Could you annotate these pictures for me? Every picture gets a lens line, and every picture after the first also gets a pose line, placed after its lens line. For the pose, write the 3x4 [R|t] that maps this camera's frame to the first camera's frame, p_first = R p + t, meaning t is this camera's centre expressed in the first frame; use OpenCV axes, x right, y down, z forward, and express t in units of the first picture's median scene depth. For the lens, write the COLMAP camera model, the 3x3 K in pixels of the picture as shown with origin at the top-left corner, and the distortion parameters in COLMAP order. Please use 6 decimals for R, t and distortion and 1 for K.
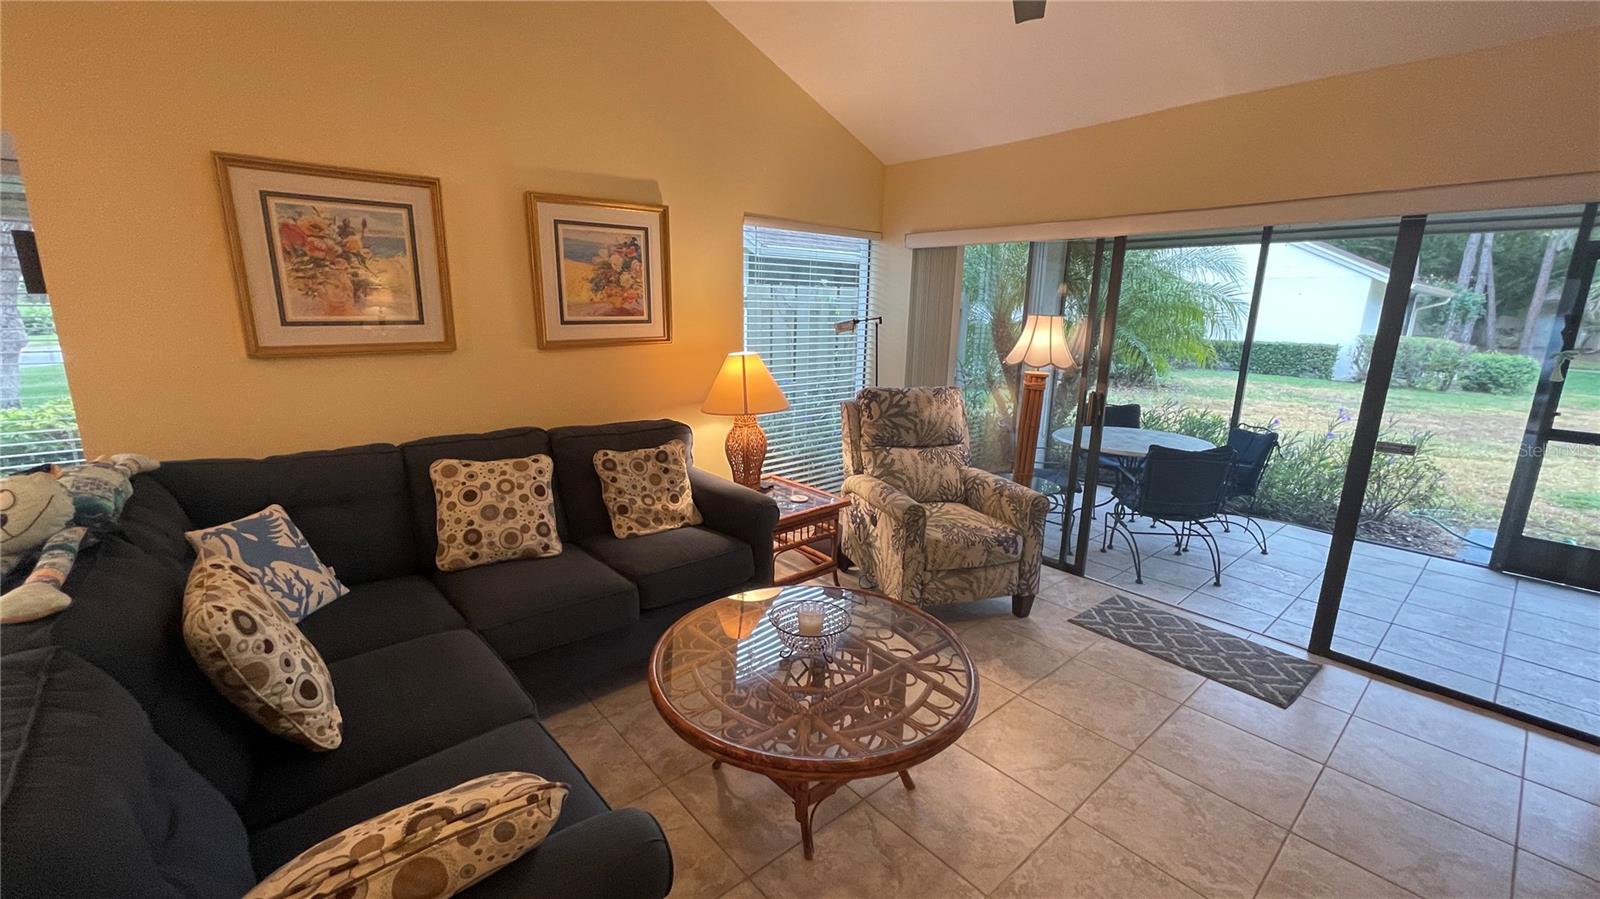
lens RADIAL K [[641.6, 0, 795.0], [0, 641.6, 450.8], [0, 0, 1]] dist [-0.003025, -0.000319]
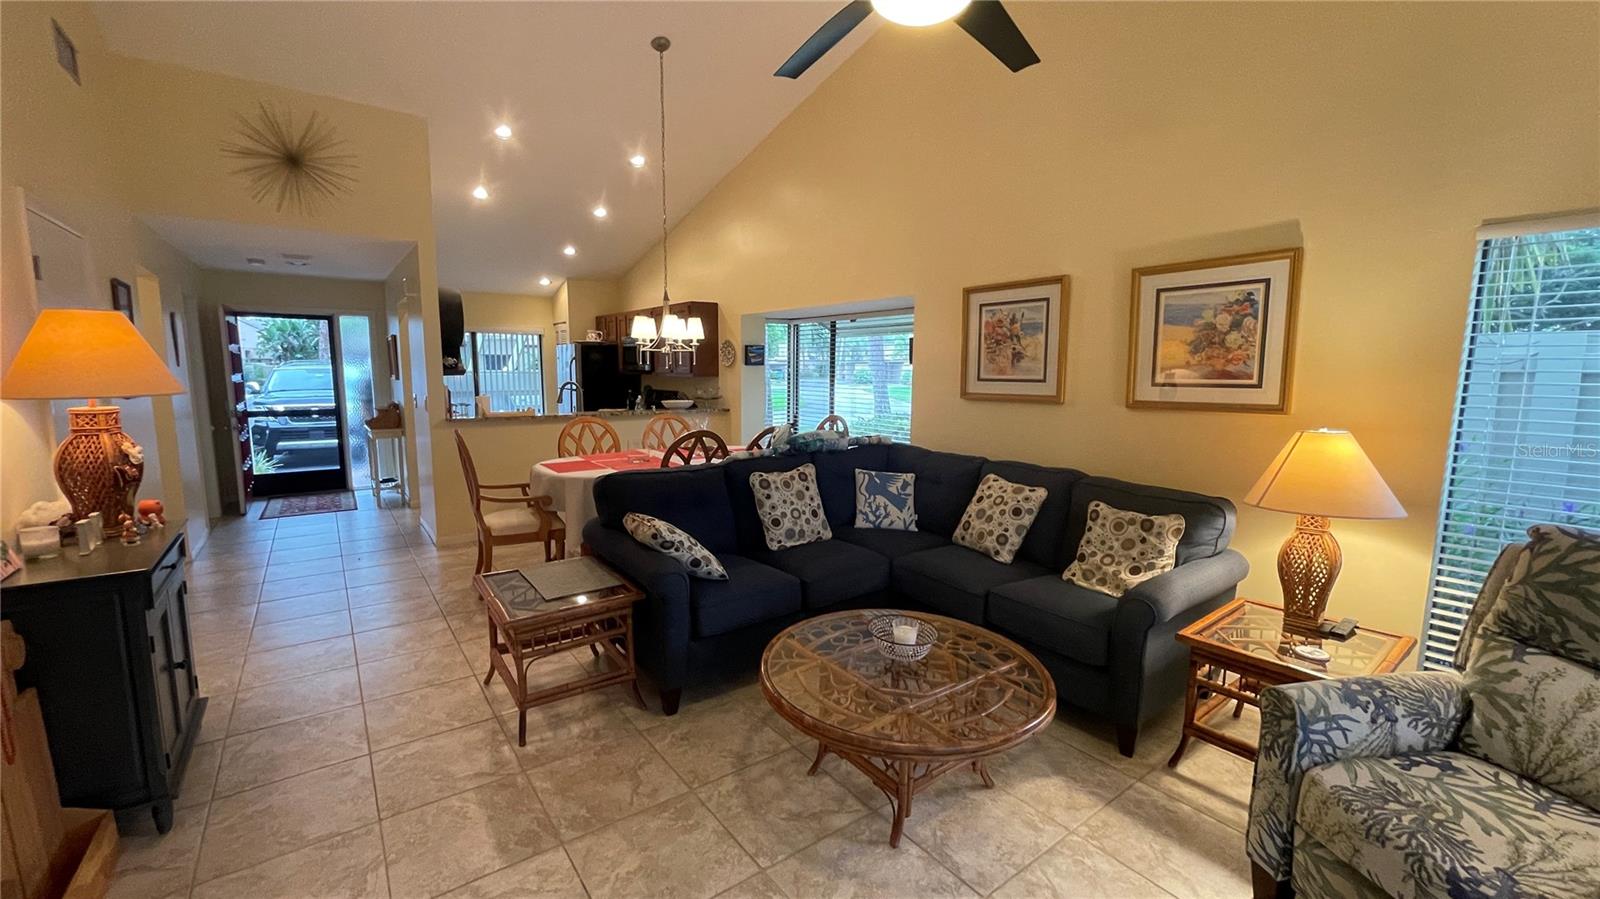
lens RADIAL K [[641.6, 0, 795.0], [0, 641.6, 450.8], [0, 0, 1]] dist [-0.003025, -0.000319]
pose [[-0.065774, 0.113259, -0.991386, 0.685437], [-0.229083, 0.965286, 0.125476, -0.088358], [0.971182, 0.235363, -0.037545, 0.473153]]
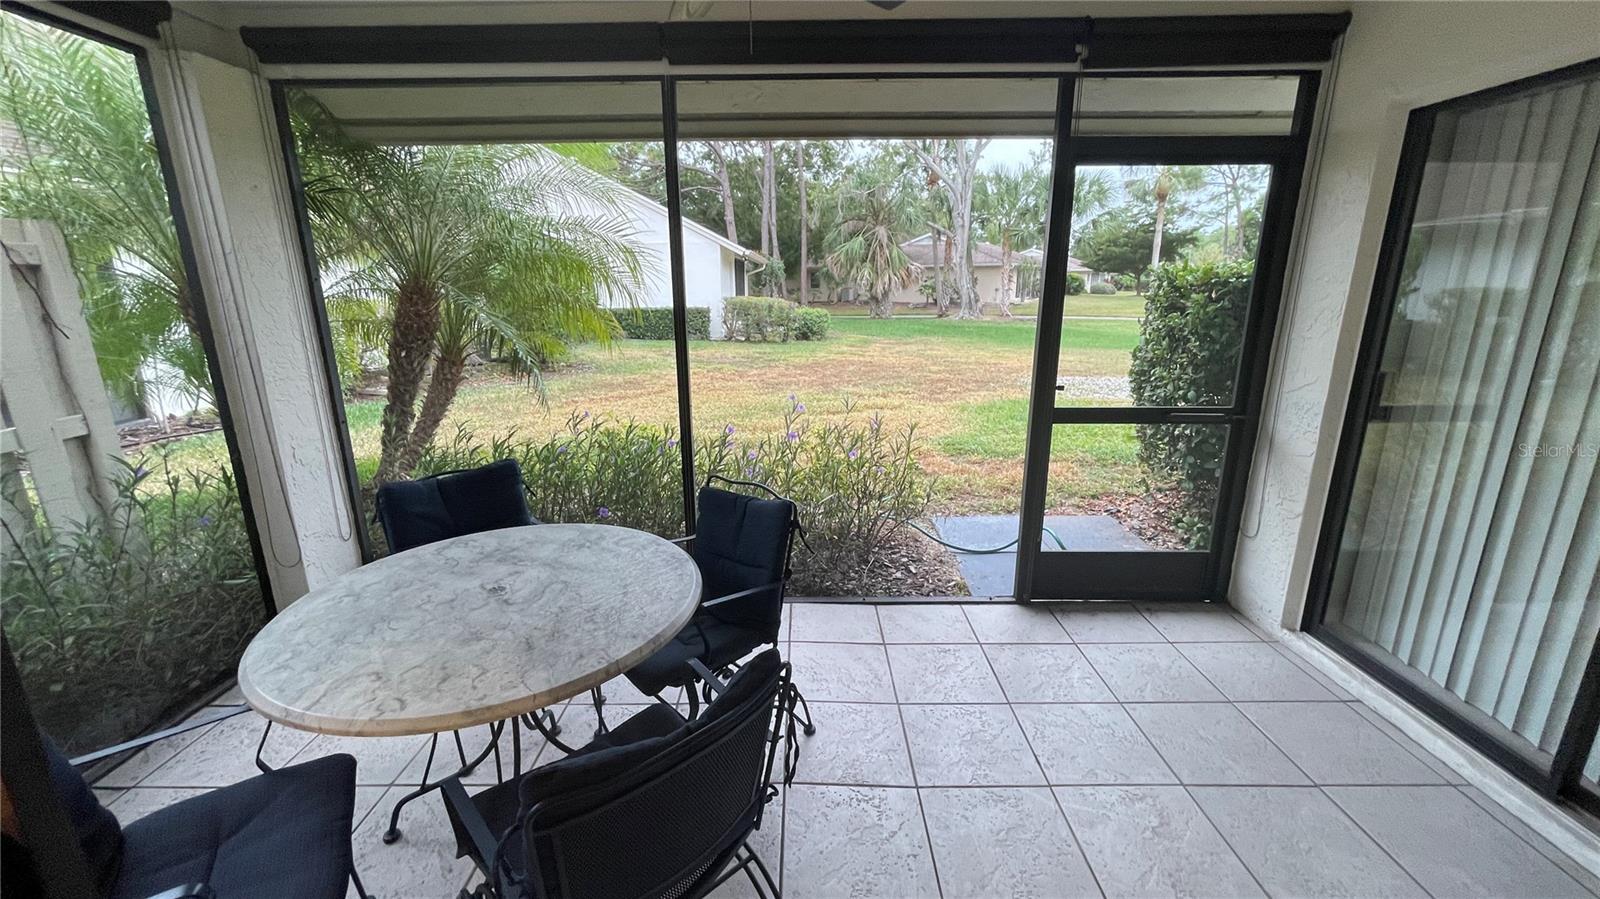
lens RADIAL K [[644.7, 0, 791.9], [0, 644.7, 447.1], [0, 0, 1]] dist [0.000280, 0.000129]
pose [[0.657400, -0.206770, 0.724618, 0.544747], [0.184142, 0.976544, 0.111597, -0.155851], [-0.730696, 0.060069, 0.680055, 0.878249]]
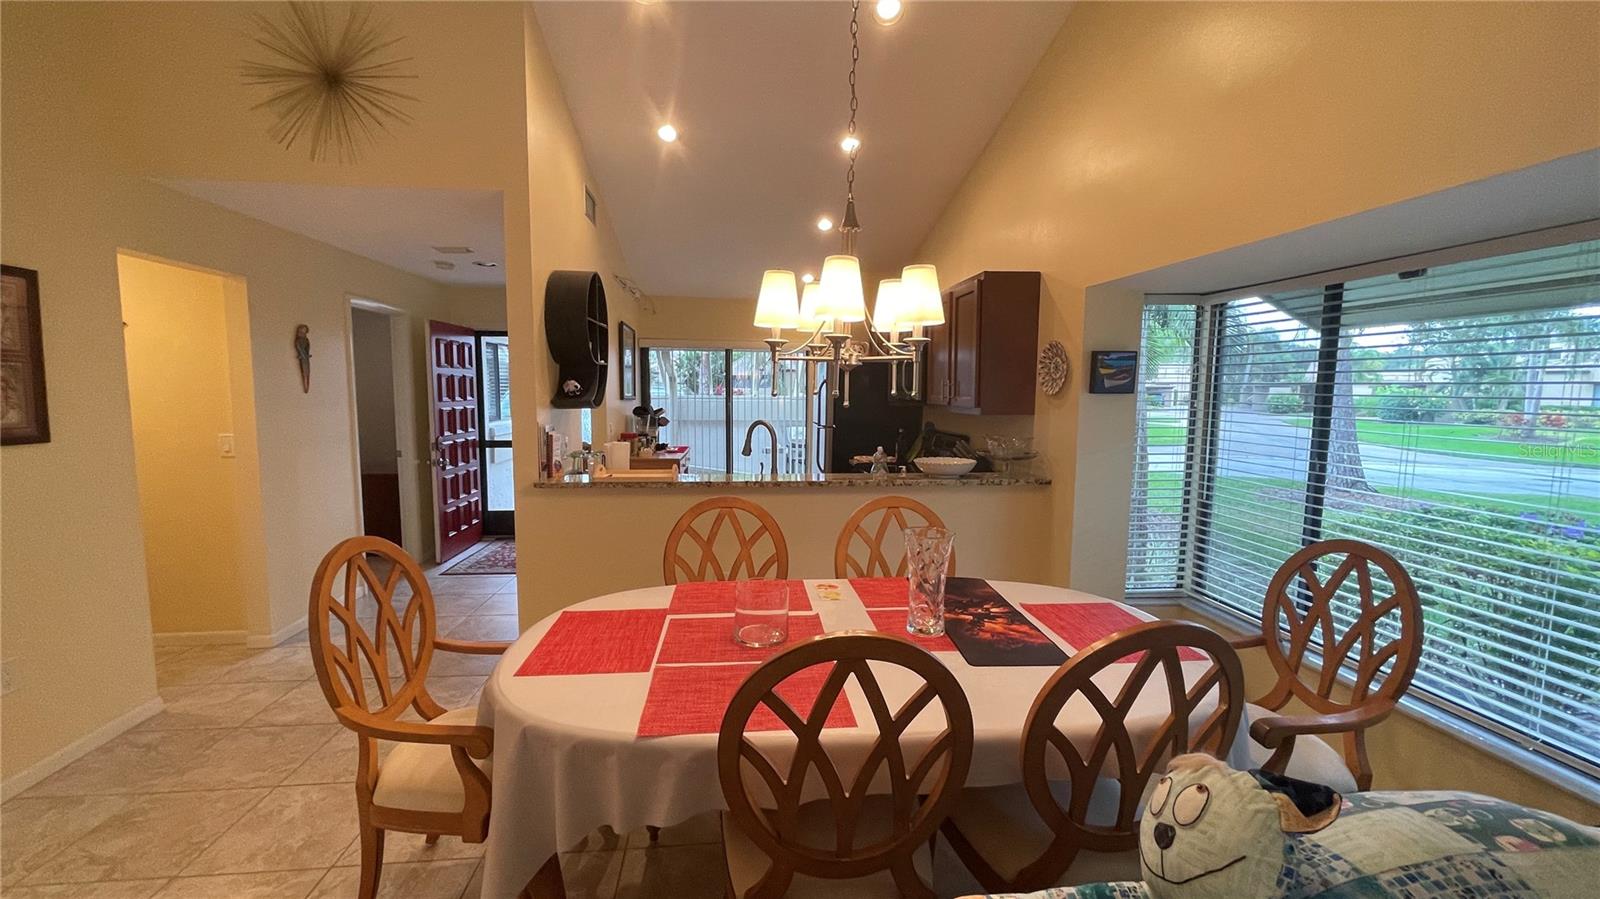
lens RADIAL K [[641.6, 0, 795.0], [0, 641.6, 450.8], [0, 0, 1]] dist [-0.003025, -0.000319]
pose [[-0.566456, 0.062219, -0.821740, -0.262561], [-0.199295, 0.957205, 0.209857, -0.090552], [0.799630, 0.282643, -0.529815, 0.365803]]
